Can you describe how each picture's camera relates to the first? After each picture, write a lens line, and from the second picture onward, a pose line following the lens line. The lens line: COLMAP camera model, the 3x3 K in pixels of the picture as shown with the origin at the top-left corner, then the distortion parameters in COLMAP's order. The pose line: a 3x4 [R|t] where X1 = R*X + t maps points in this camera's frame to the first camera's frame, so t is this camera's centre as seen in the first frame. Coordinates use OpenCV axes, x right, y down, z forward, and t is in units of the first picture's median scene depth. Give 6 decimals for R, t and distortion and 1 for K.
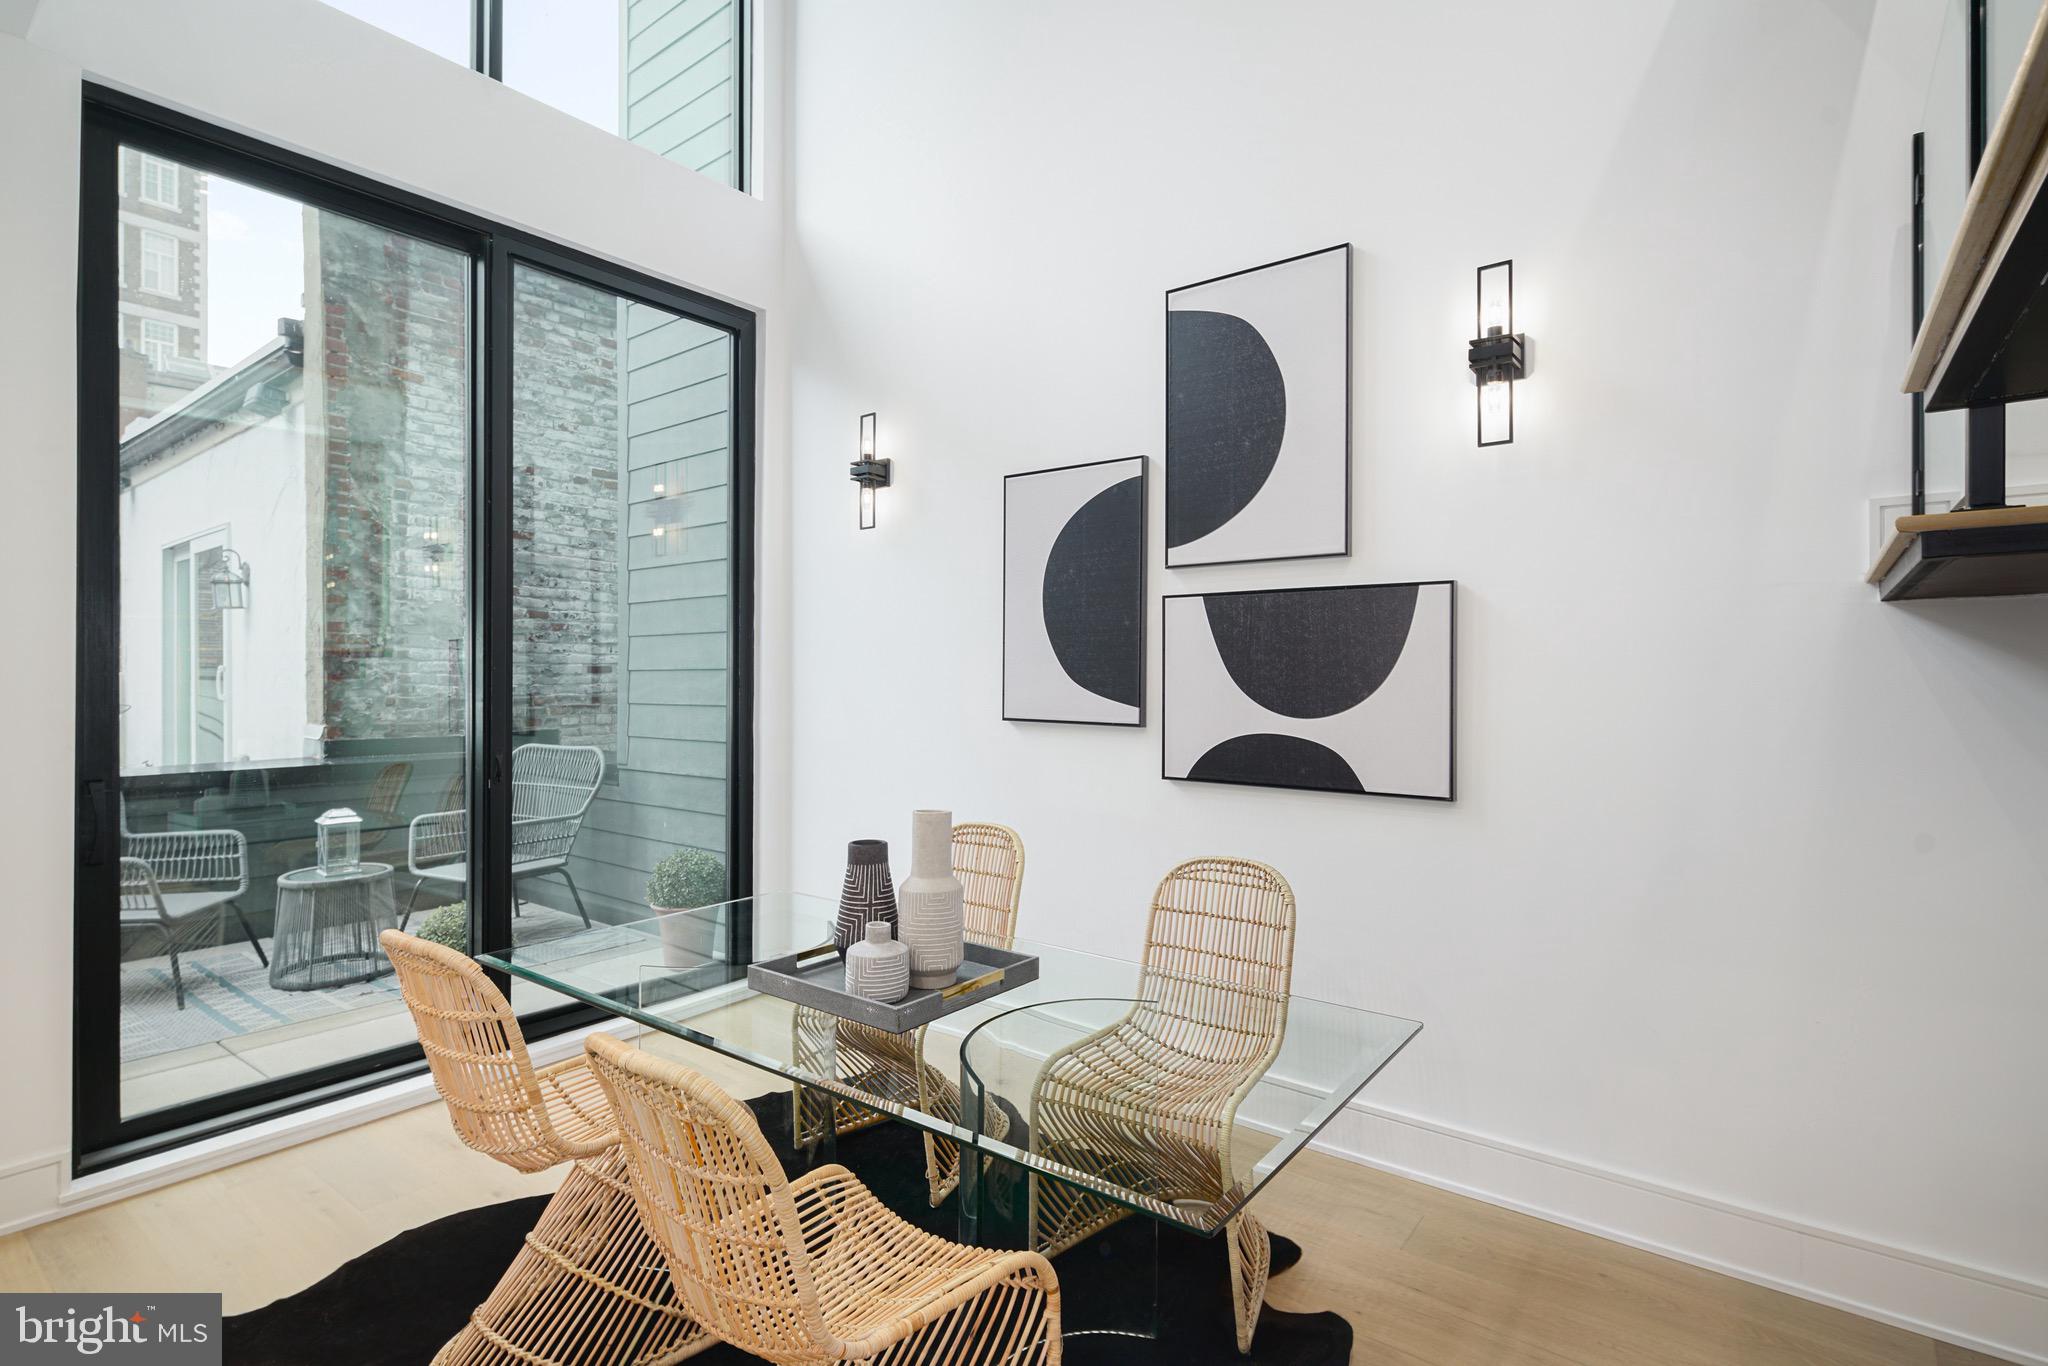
lens RADIAL K [[982.3, 0, 1024.0], [0, 982.3, 683.0], [0, 0, 1]] dist [-0.002852, -0.000457]
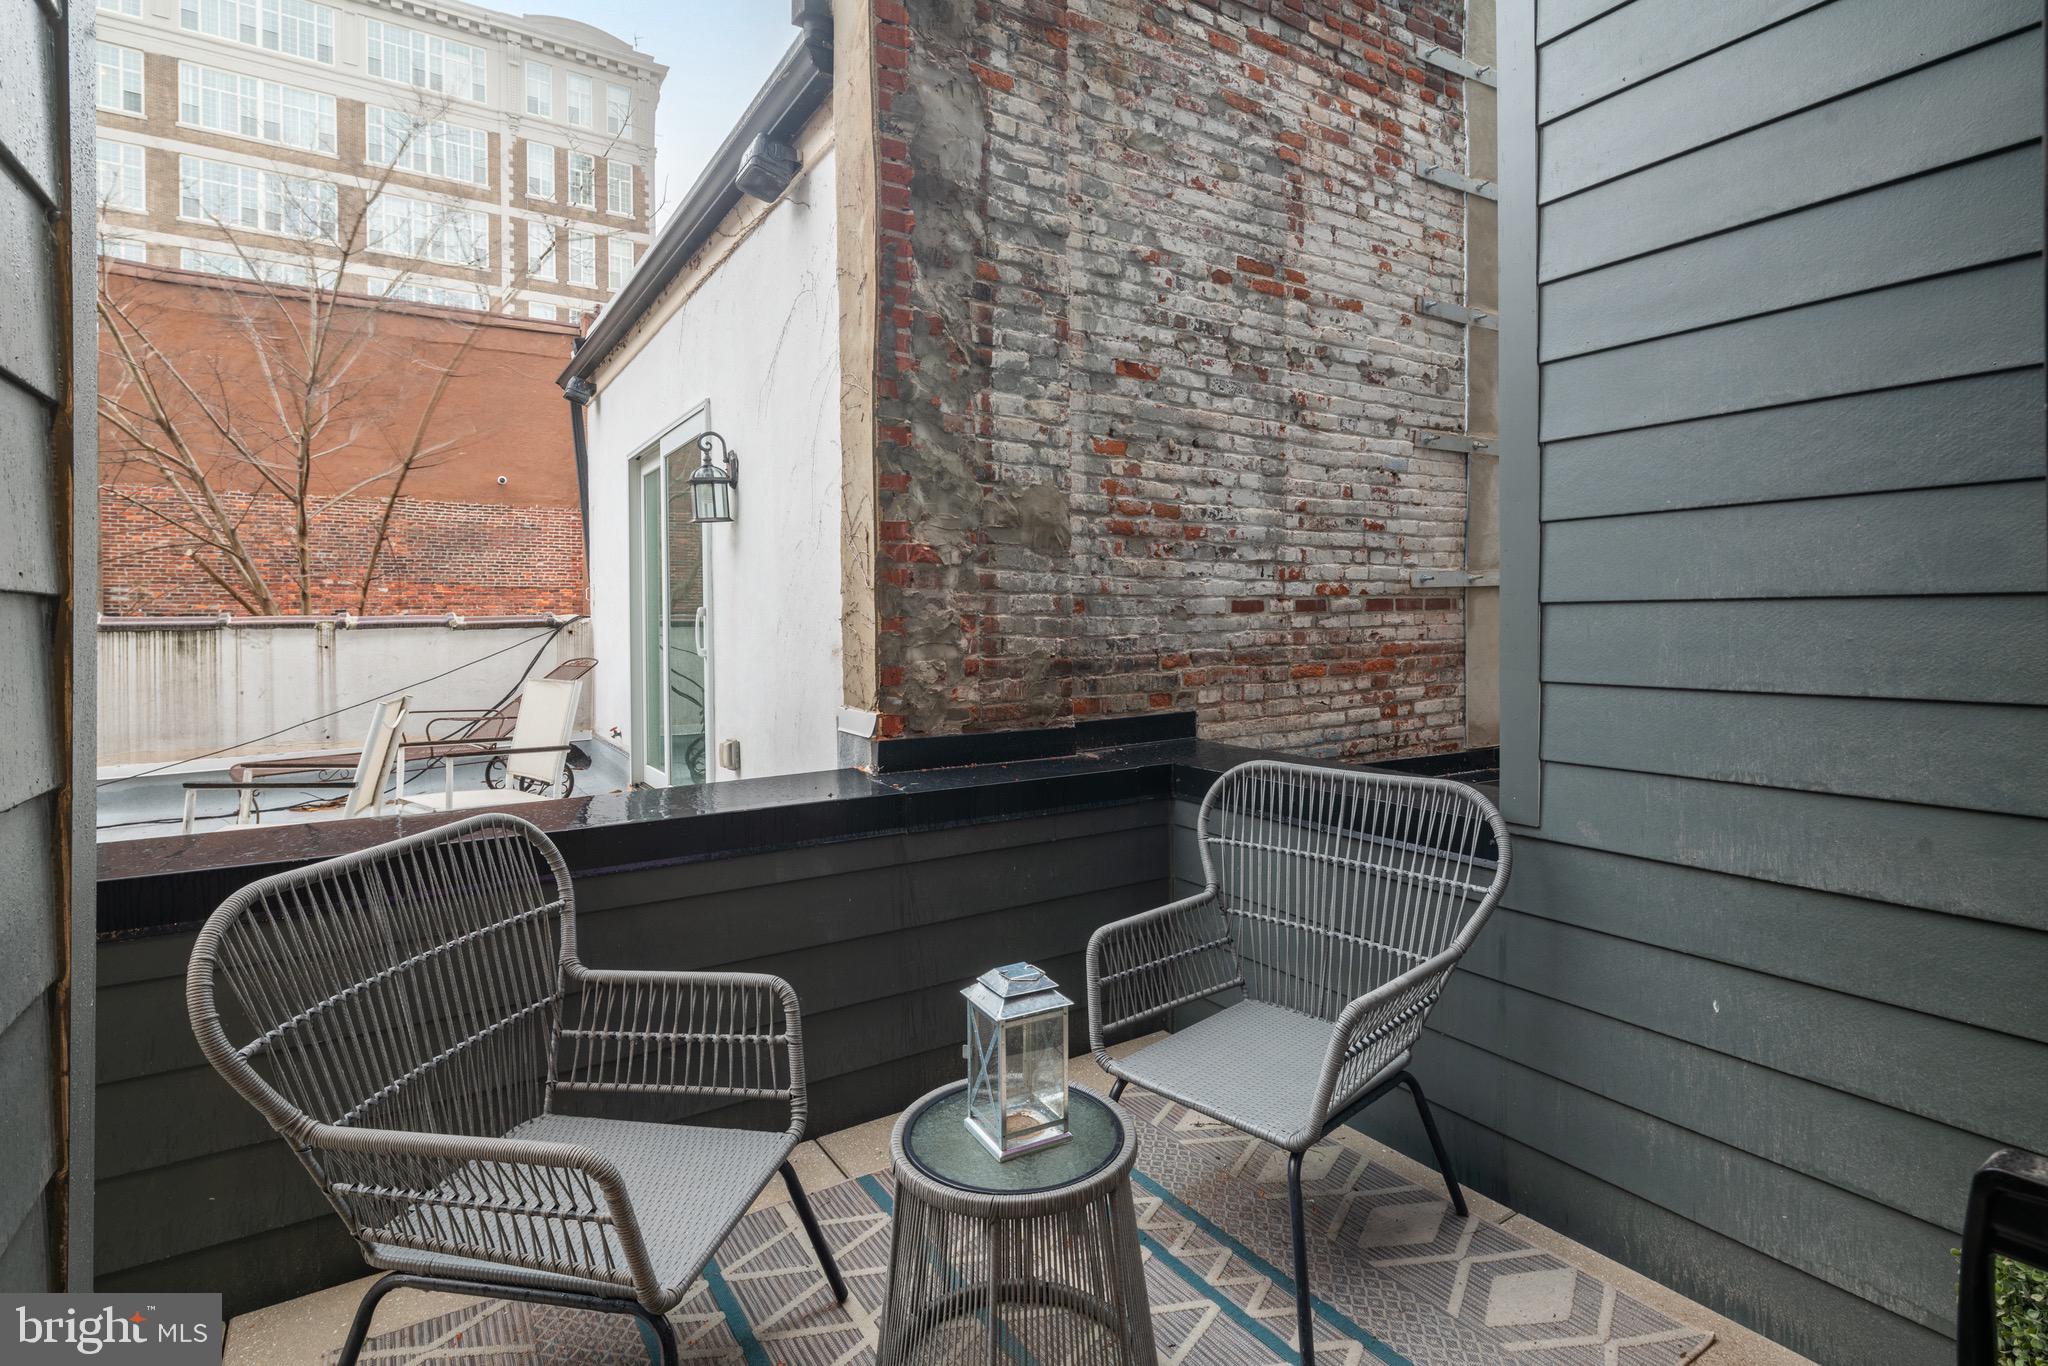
lens RADIAL K [[999.5, 0, 1027.1], [0, 999.5, 630.1], [0, 0, 1]] dist [0.002520, -0.000120]
pose [[0.943005, -0.003648, -0.332757, -0.381352], [0.006154, 0.999960, 0.006480, -0.004779], [0.332720, -0.008158, 0.942990, 0.427455]]
